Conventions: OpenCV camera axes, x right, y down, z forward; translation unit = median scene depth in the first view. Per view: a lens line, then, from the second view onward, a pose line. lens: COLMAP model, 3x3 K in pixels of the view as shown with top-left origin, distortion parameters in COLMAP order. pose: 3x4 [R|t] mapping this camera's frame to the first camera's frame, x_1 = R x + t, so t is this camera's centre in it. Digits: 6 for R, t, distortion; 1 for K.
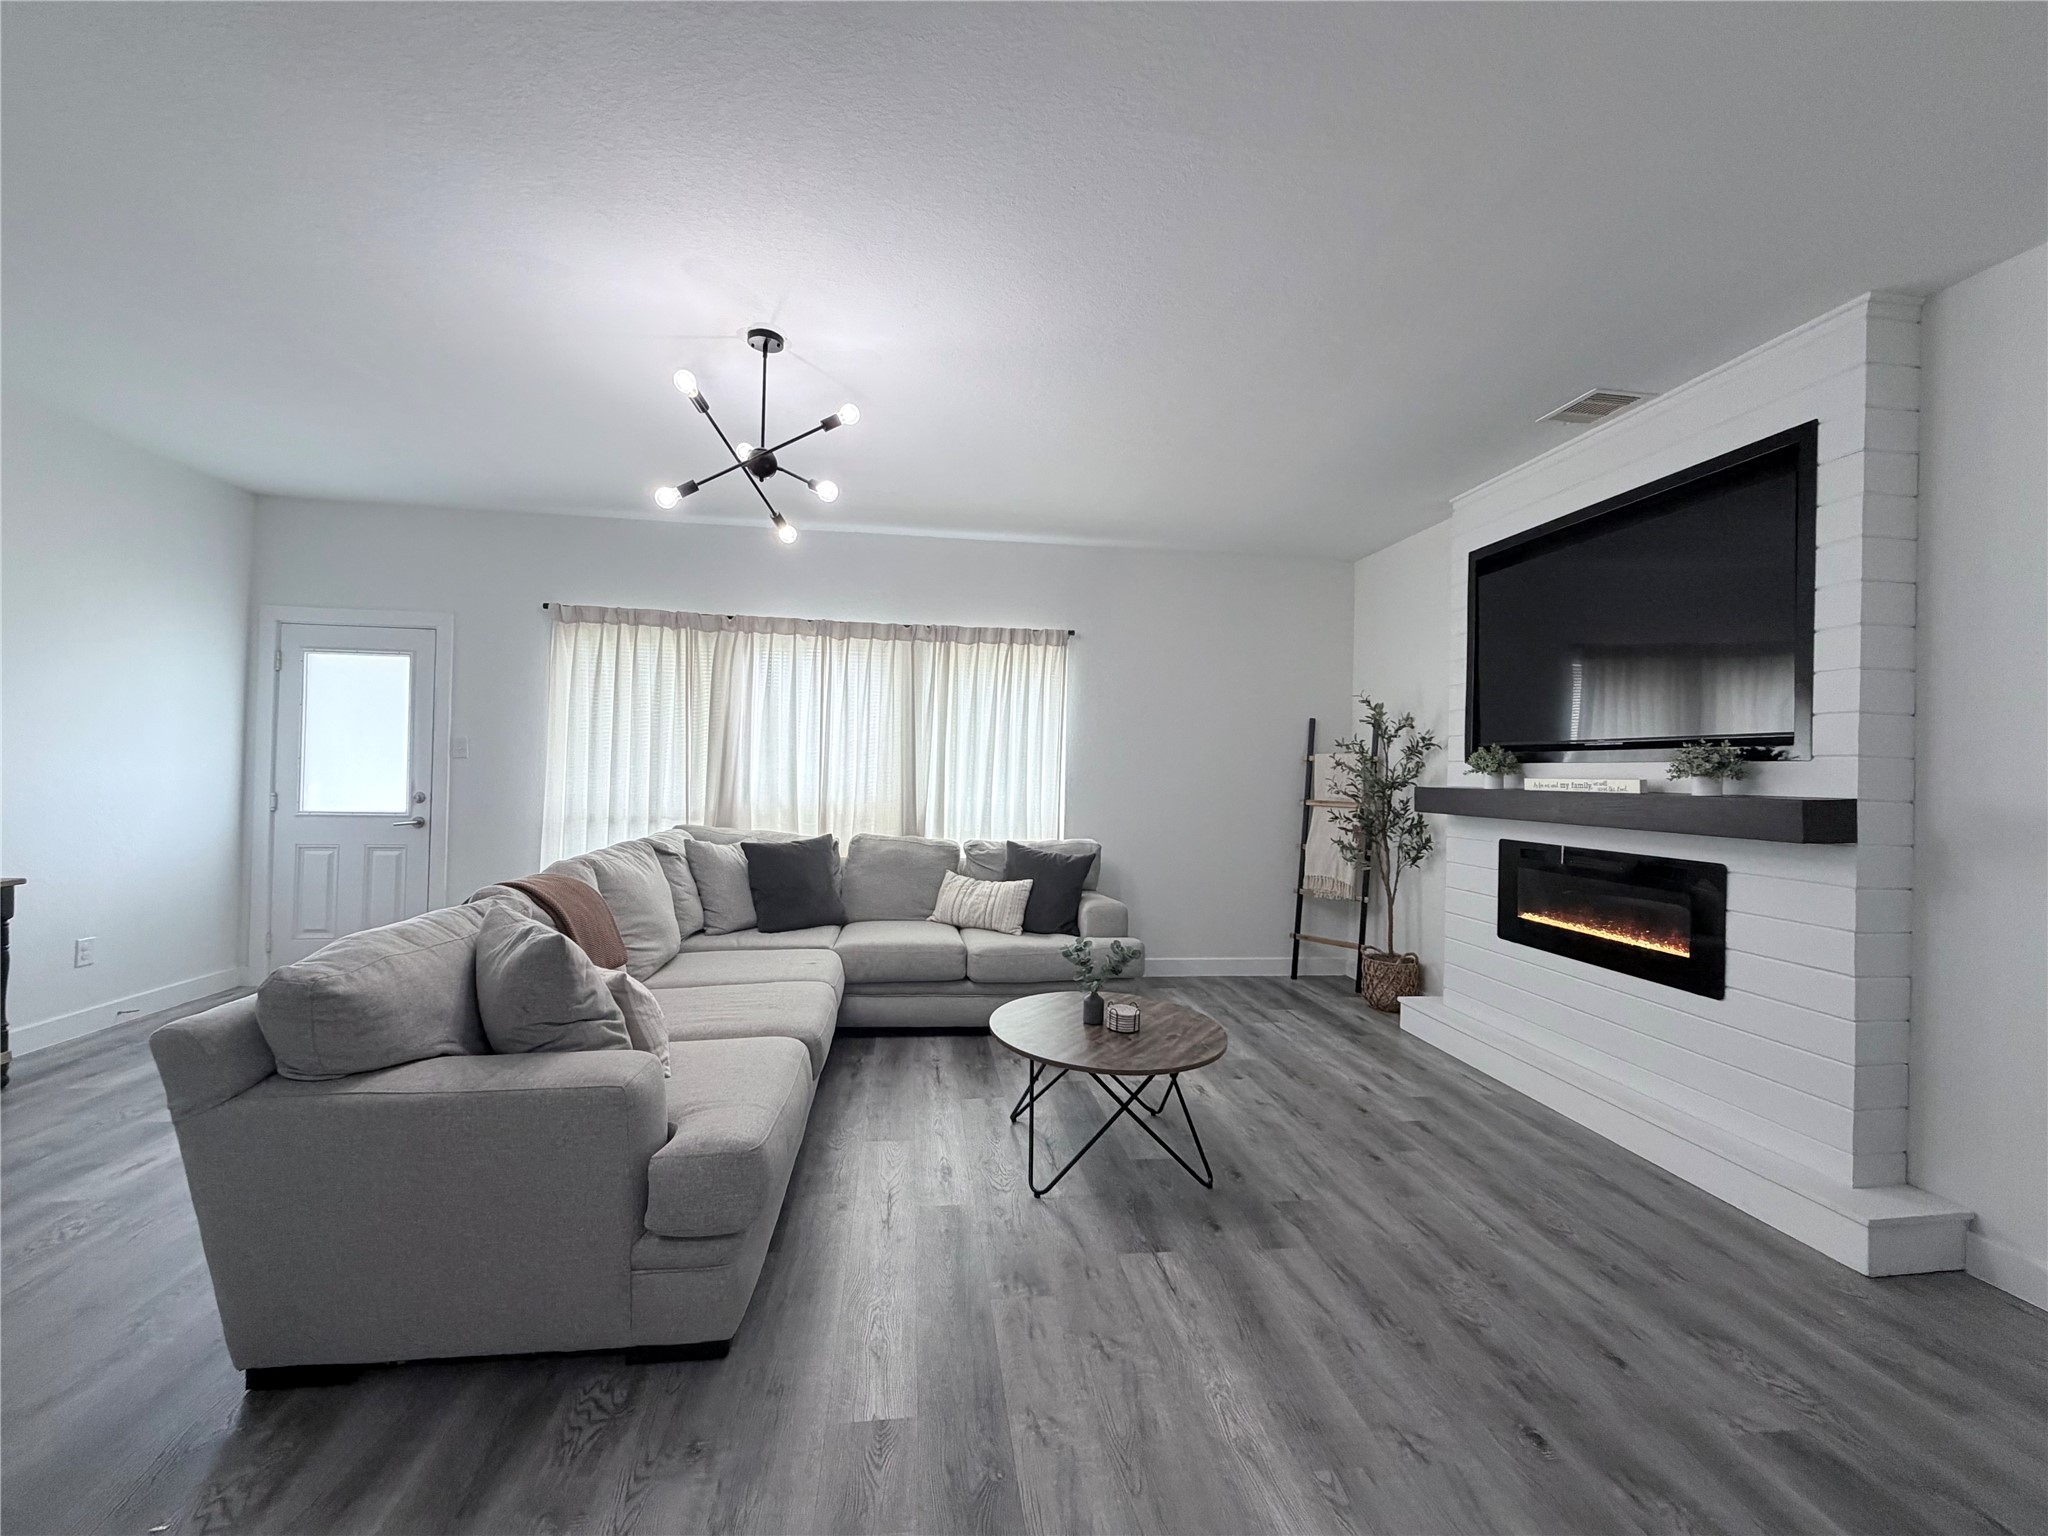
lens RADIAL K [[814.6, 0, 1021.9], [0, 814.6, 763.6], [0, 0, 1]] dist [0.000499, -0.000061]
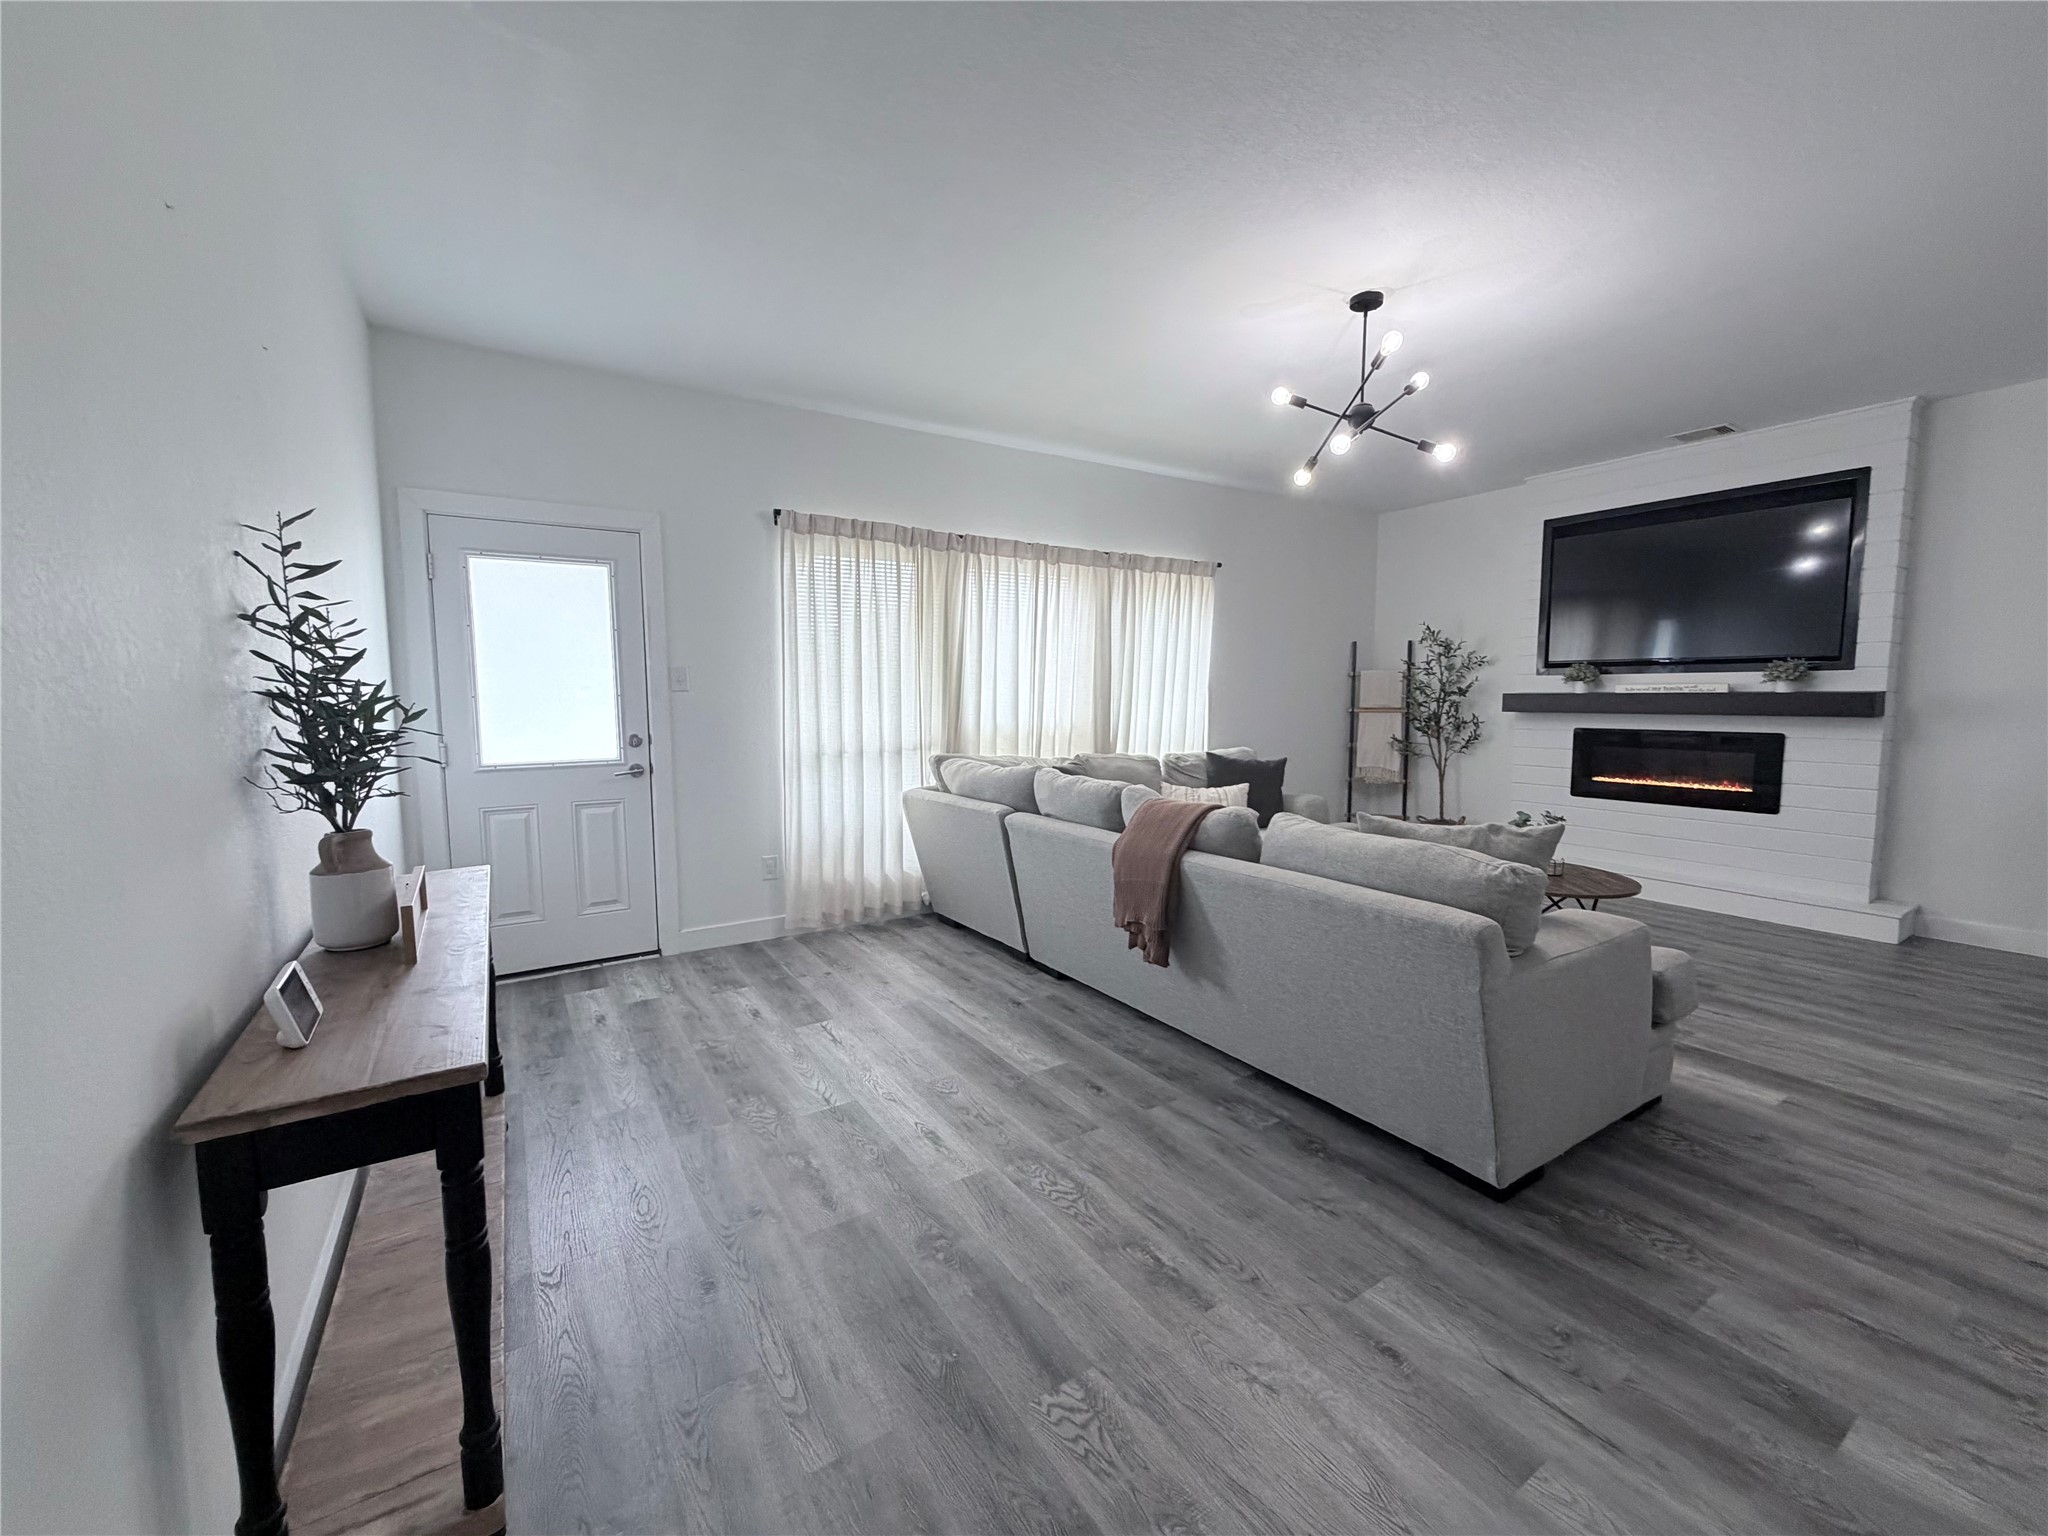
lens RADIAL K [[814.6, 0, 1024.2], [0, 814.6, 764.9], [0, 0, 1]] dist [0.000499, -0.000061]
pose [[0.906984, -0.064161, 0.416249, -1.086991], [0.021468, 0.994086, 0.106451, -0.019997], [-0.420618, -0.087613, 0.902997, 0.127188]]
